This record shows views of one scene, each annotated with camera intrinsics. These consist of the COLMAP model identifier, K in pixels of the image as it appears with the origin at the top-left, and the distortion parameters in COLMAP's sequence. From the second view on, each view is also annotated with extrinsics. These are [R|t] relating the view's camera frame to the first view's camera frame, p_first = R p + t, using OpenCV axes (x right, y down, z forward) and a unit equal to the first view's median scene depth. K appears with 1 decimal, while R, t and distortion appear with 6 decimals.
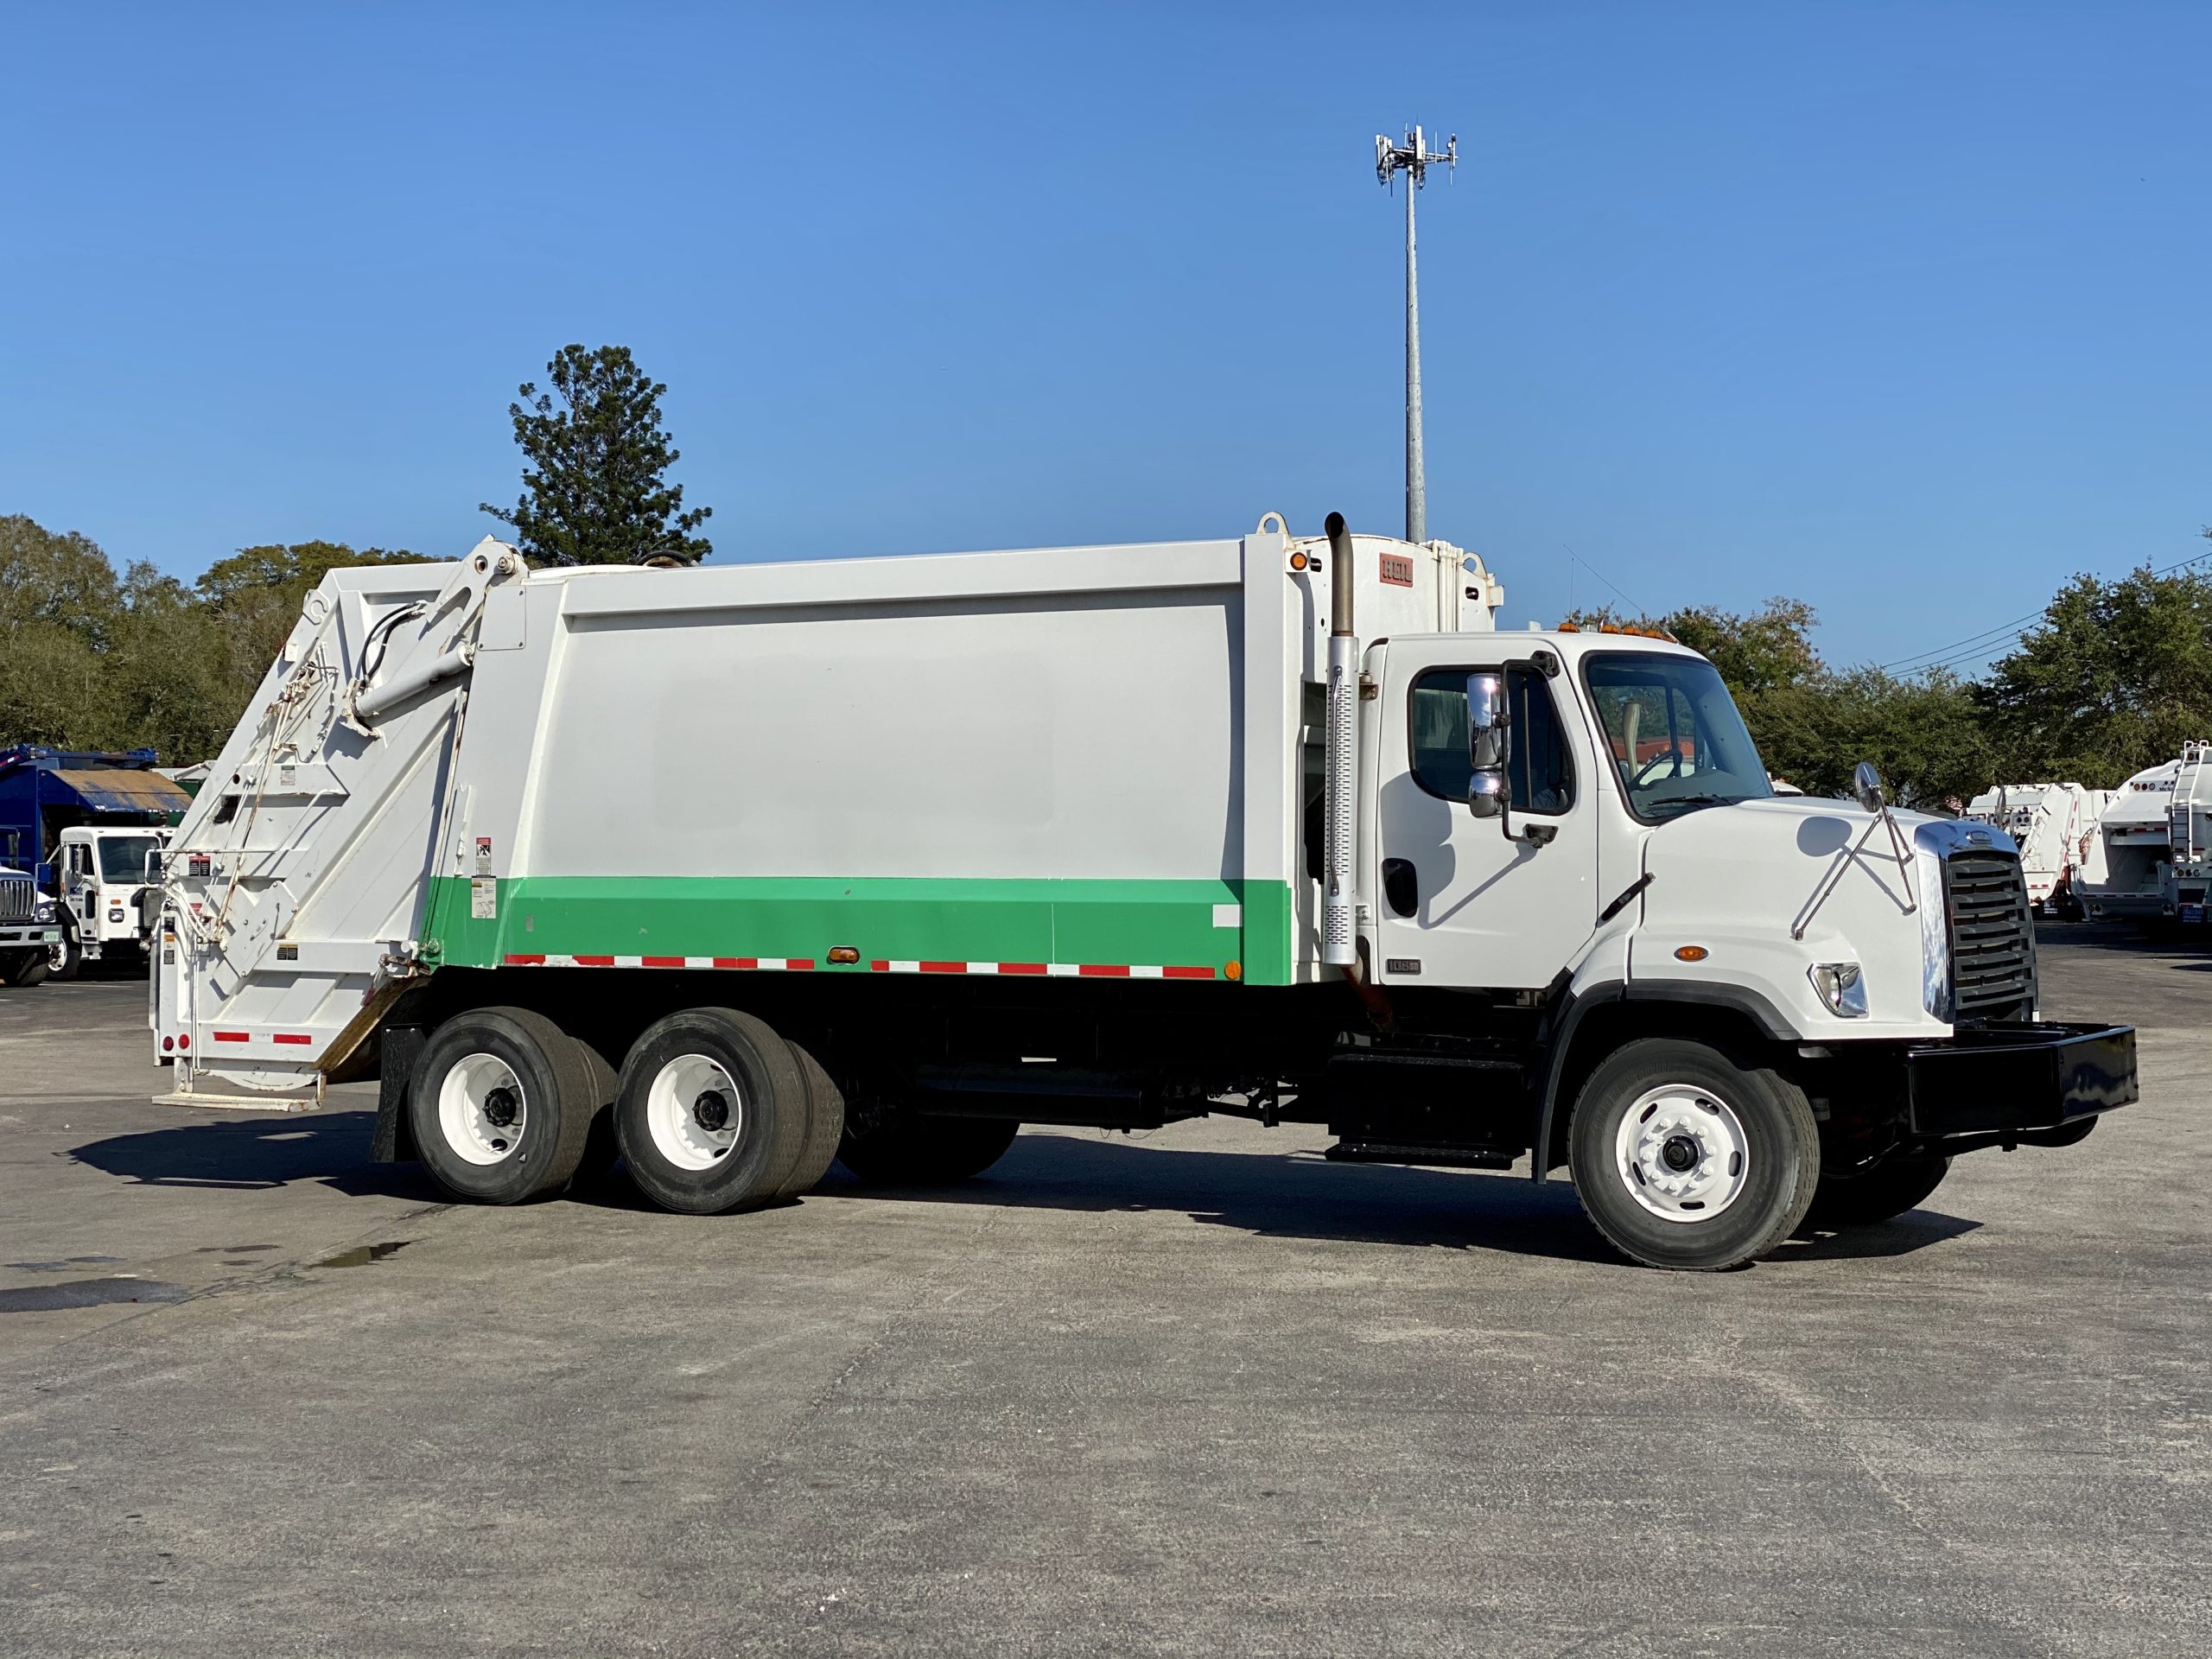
lens RADIAL K [[3274.2, 0, 1107.8], [0, 3274.2, 878.7], [0, 0, 1]] dist [0.014552, 2.357589]
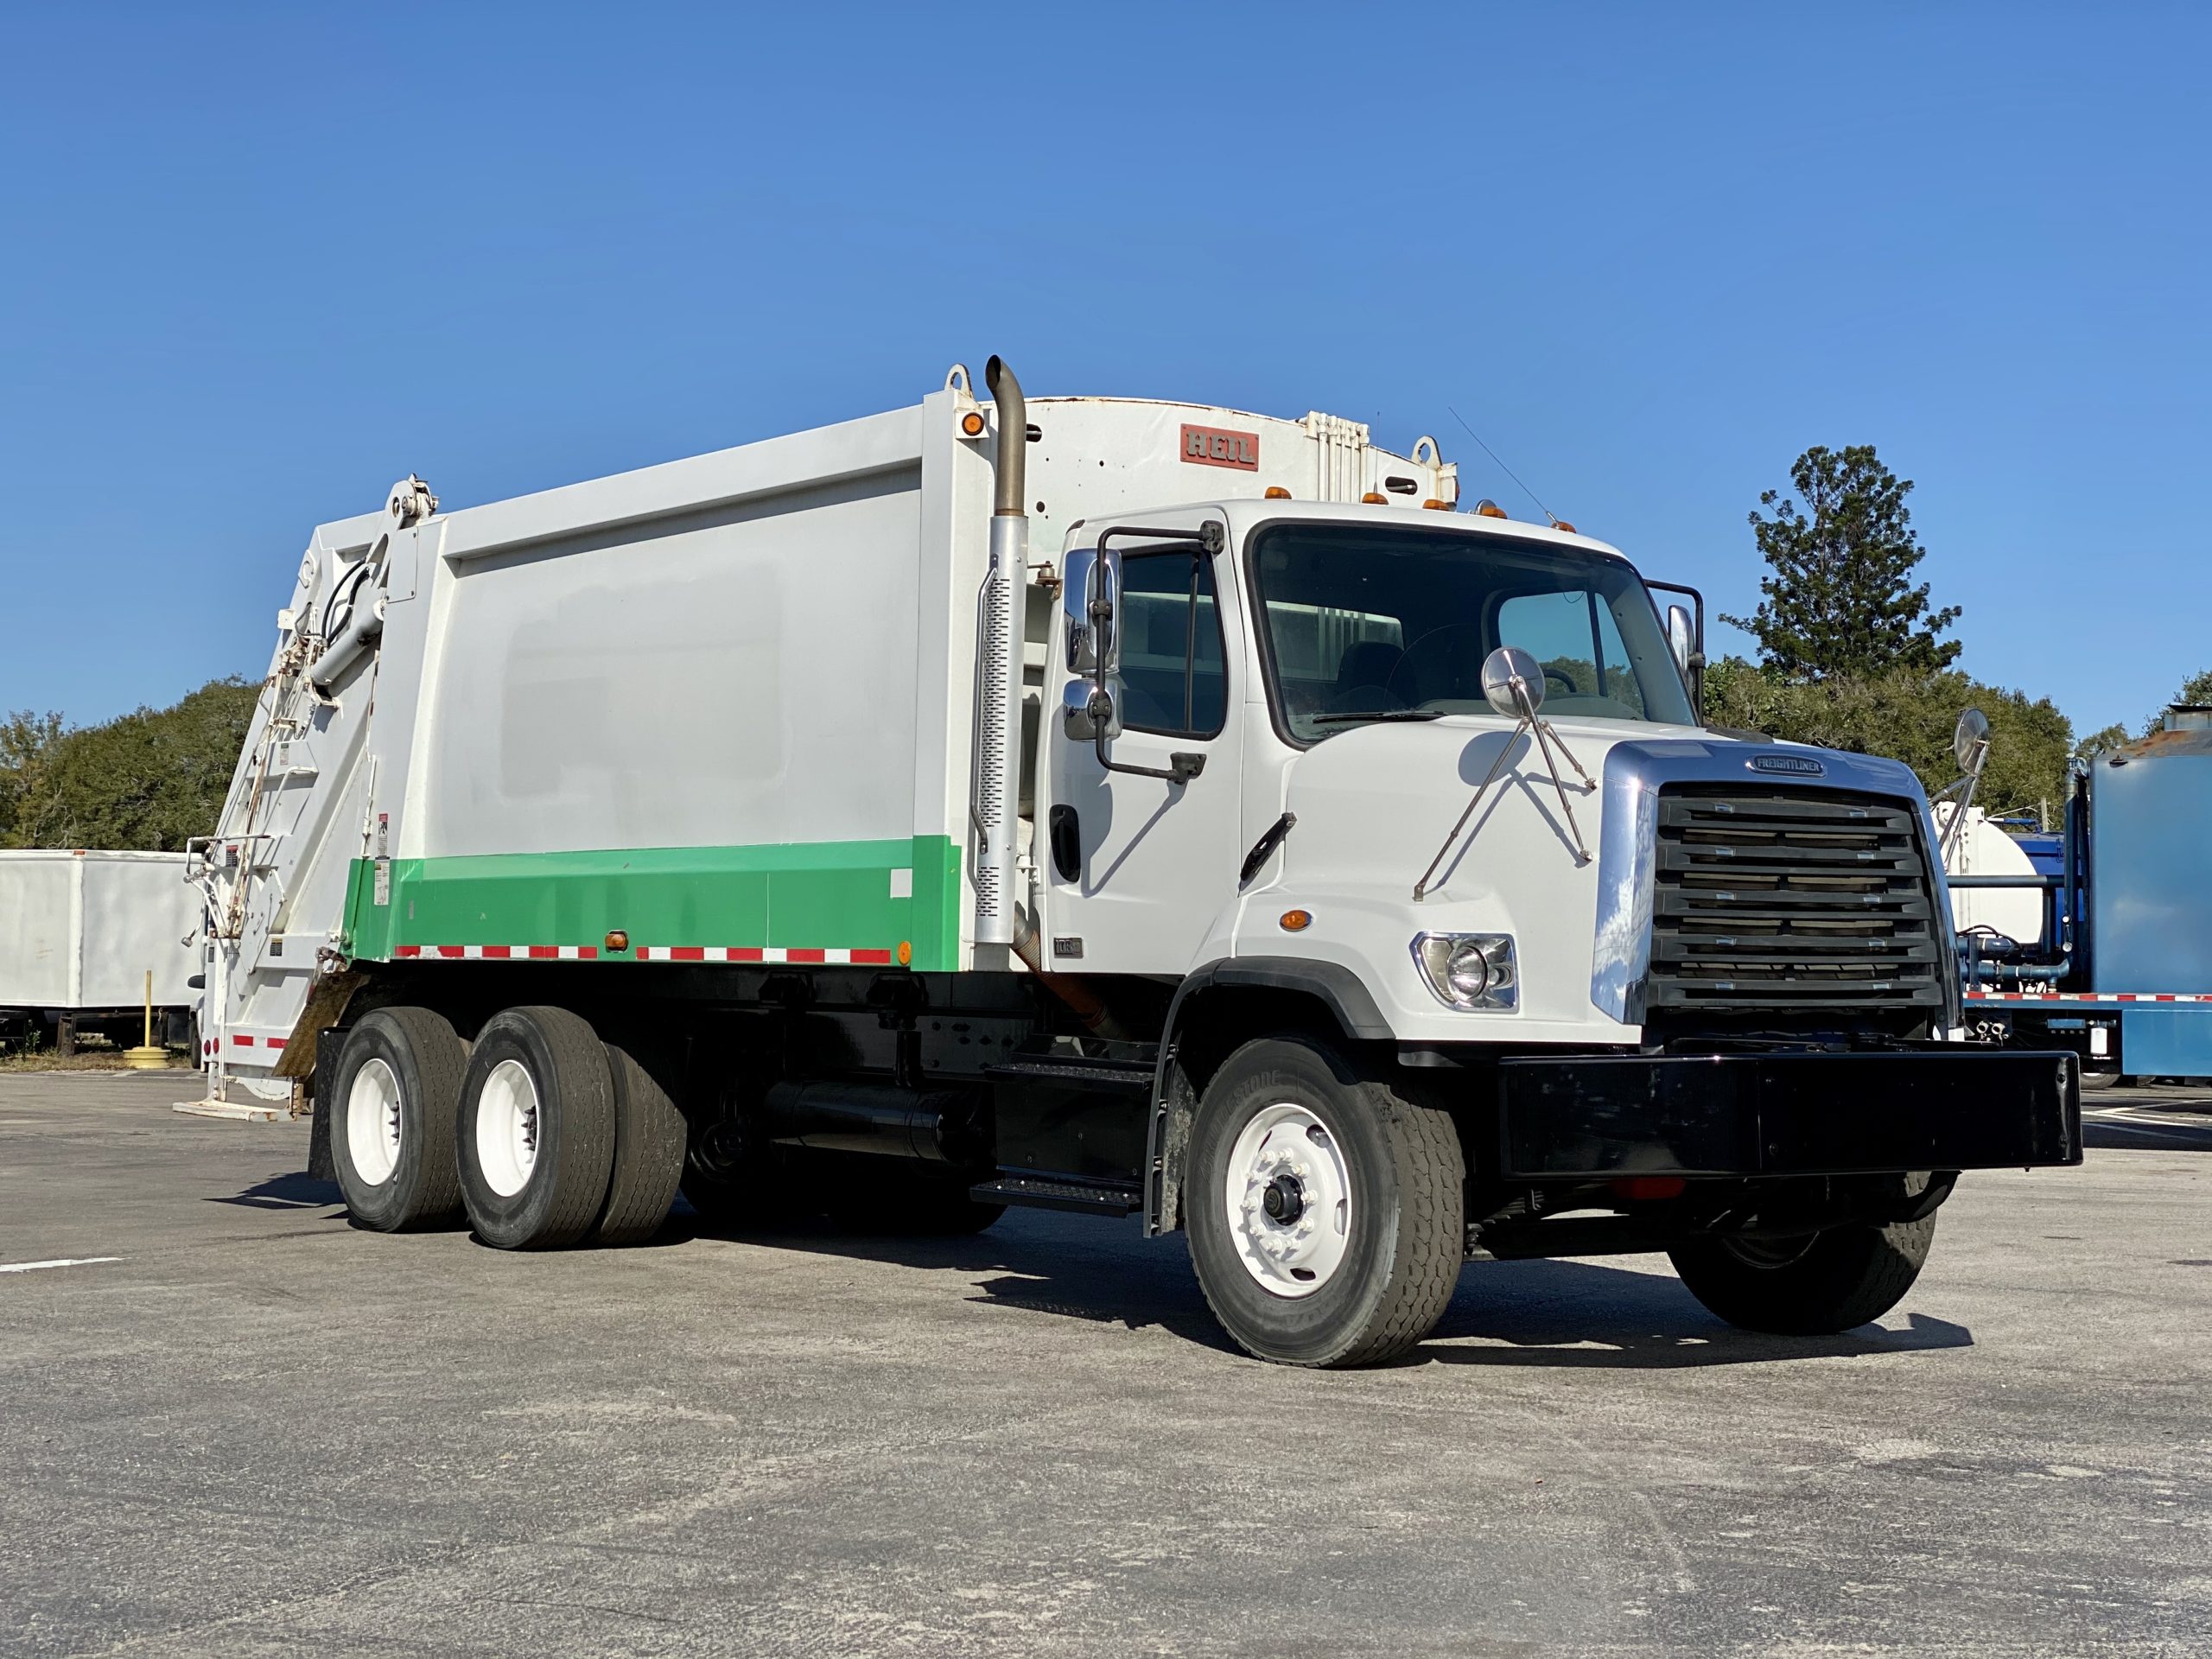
lens RADIAL K [[3274.2, 0, 1107.8], [0, 3274.2, 878.7], [0, 0, 1]] dist [0.014552, 2.357589]
pose [[0.918429, 0.004903, -0.395556, 0.359243], [-0.020050, 0.999215, -0.034168, 0.033038], [0.395078, 0.039312, 0.917806, 0.278945]]
